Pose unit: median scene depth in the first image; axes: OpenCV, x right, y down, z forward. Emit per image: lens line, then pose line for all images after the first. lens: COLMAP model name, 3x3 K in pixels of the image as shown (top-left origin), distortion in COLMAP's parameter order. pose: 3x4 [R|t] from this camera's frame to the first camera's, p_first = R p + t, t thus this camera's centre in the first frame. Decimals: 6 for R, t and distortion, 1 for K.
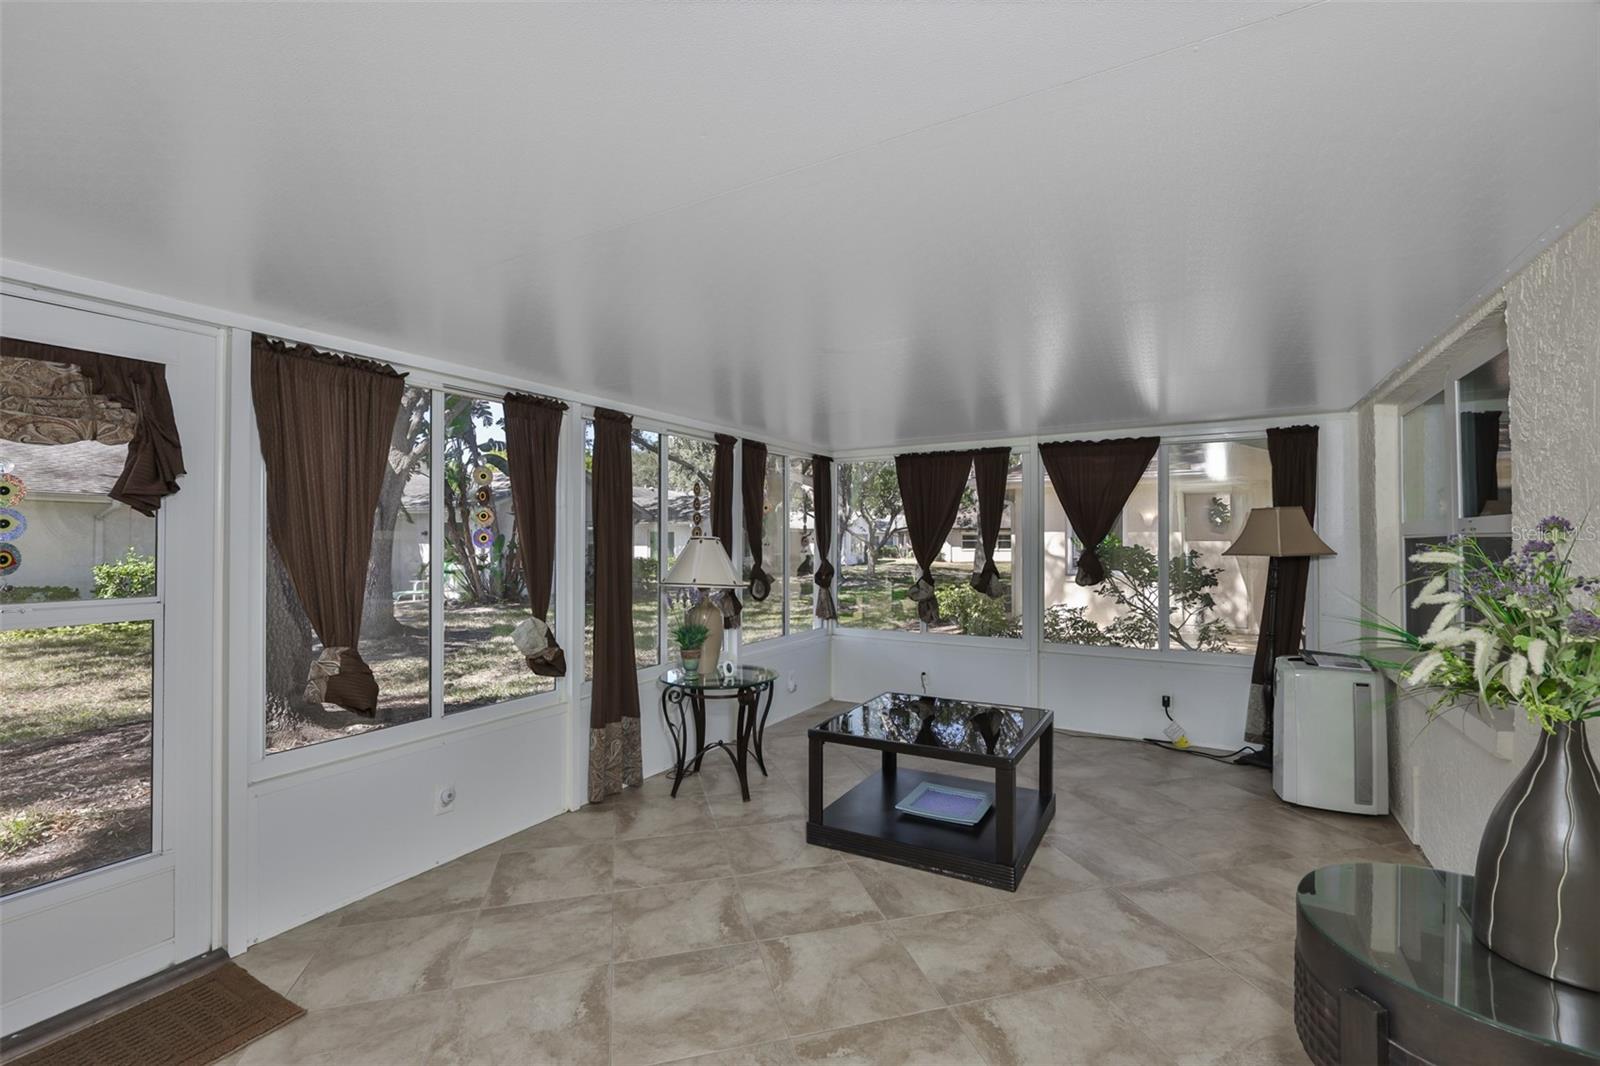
lens RADIAL K [[706.4, 0, 801.7], [0, 706.4, 542.4], [0, 0, 1]] dist [-0.000757, -0.000137]
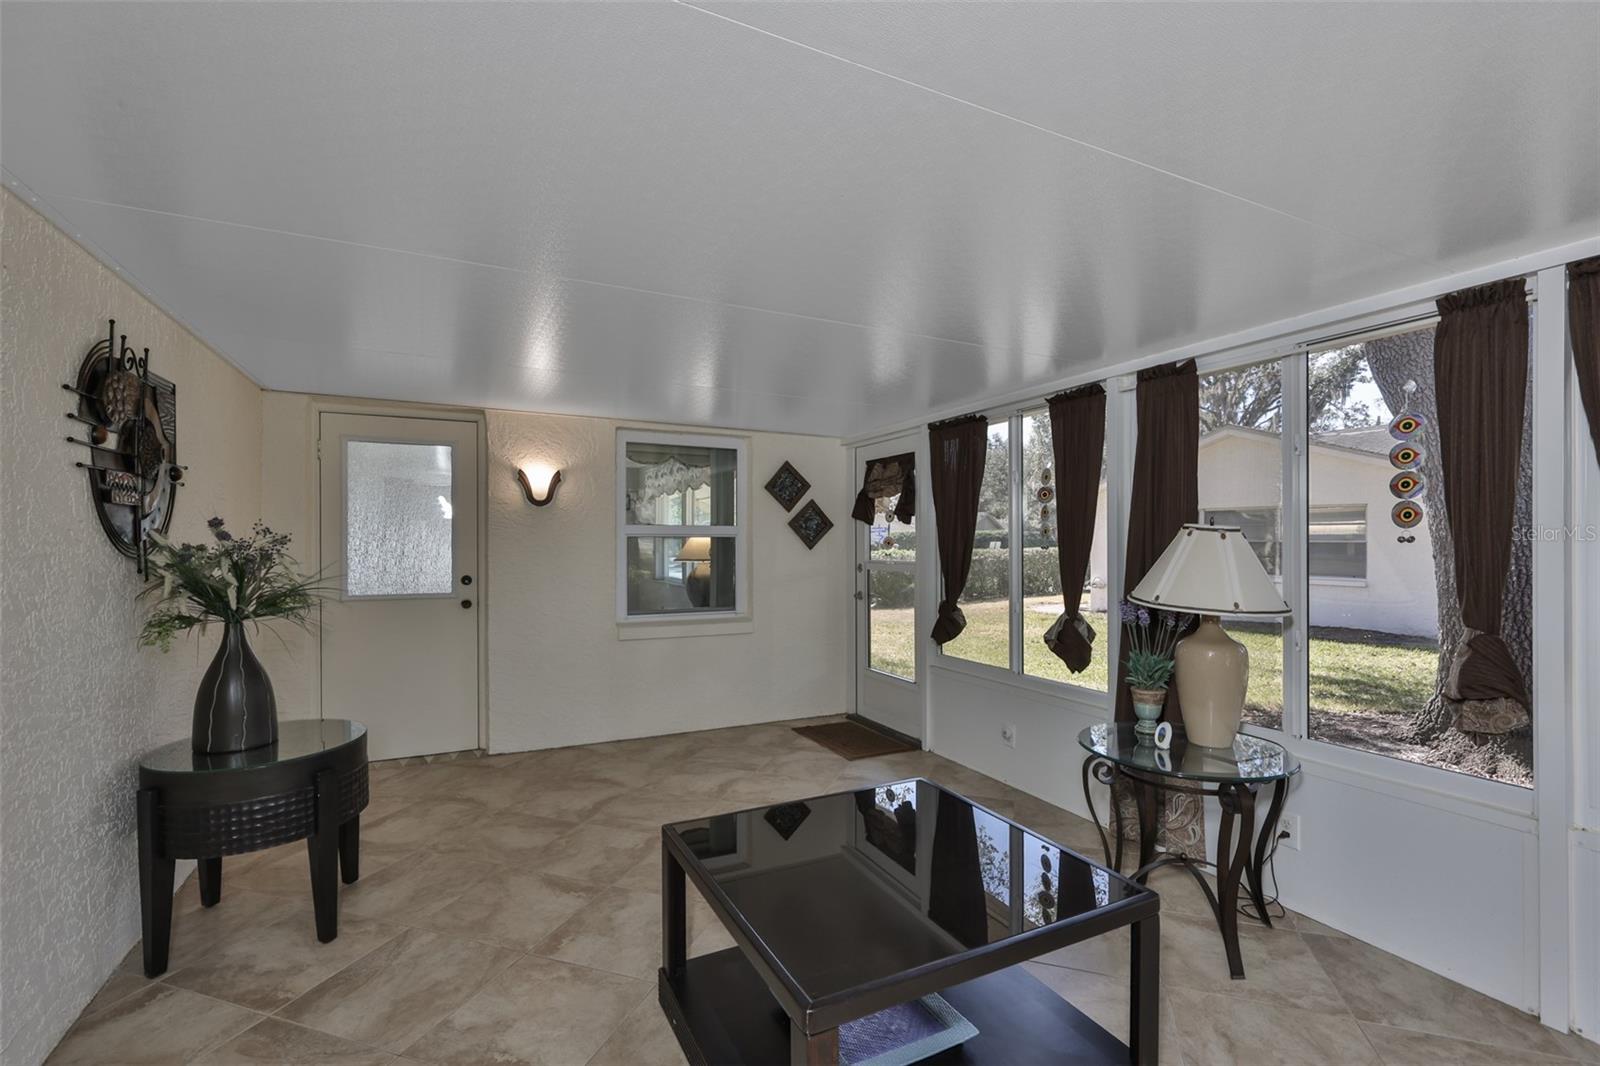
lens RADIAL K [[734.5, 0, 828.5], [0, 734.5, 535.4], [0, 0, 1]] dist [-0.000175, -0.000005]
pose [[-0.547879, -0.002533, -0.836554, 0.621776], [0.000982, 0.999993, -0.003671, 0.004346], [0.836557, -0.002833, -0.547872, 1.148019]]
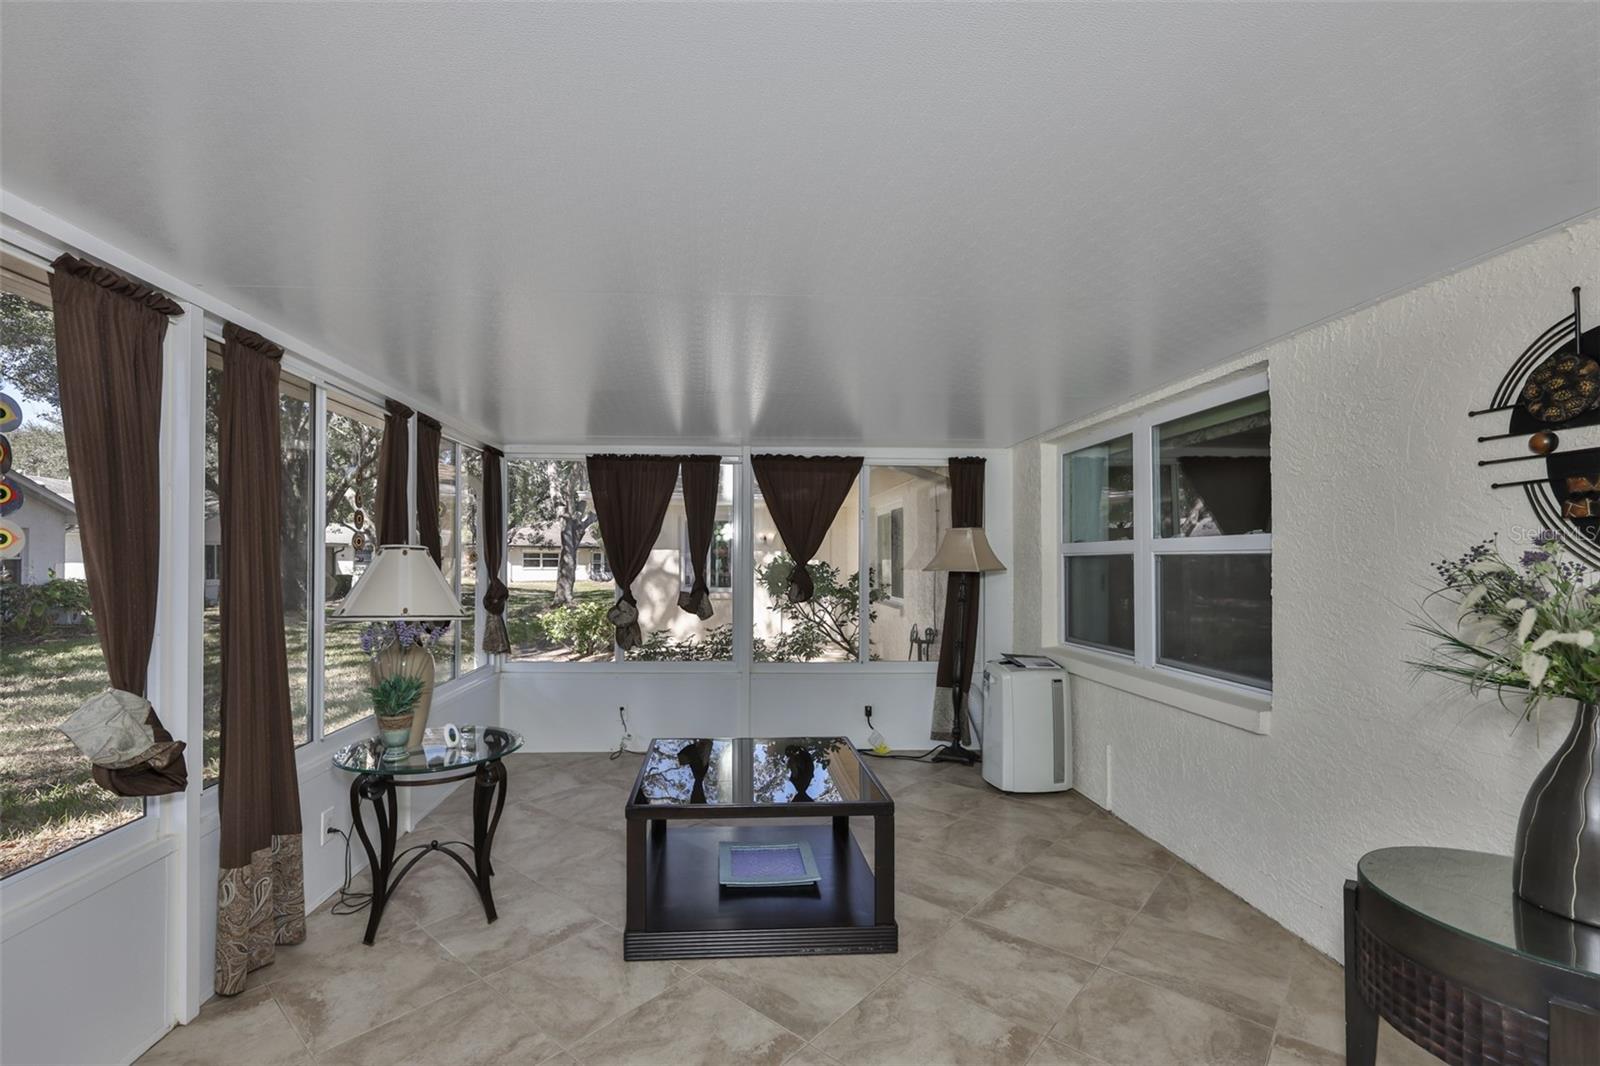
lens RADIAL K [[714.0, 0, 776.3], [0, 714.0, 567.3], [0, 0, 1]] dist [-0.001138, -0.000146]
pose [[0.839408, -0.000866, 0.543501, -0.224839], [-0.003668, 0.999967, 0.007259, 0.006435], [-0.543490, -0.008087, 0.839377, 0.247296]]
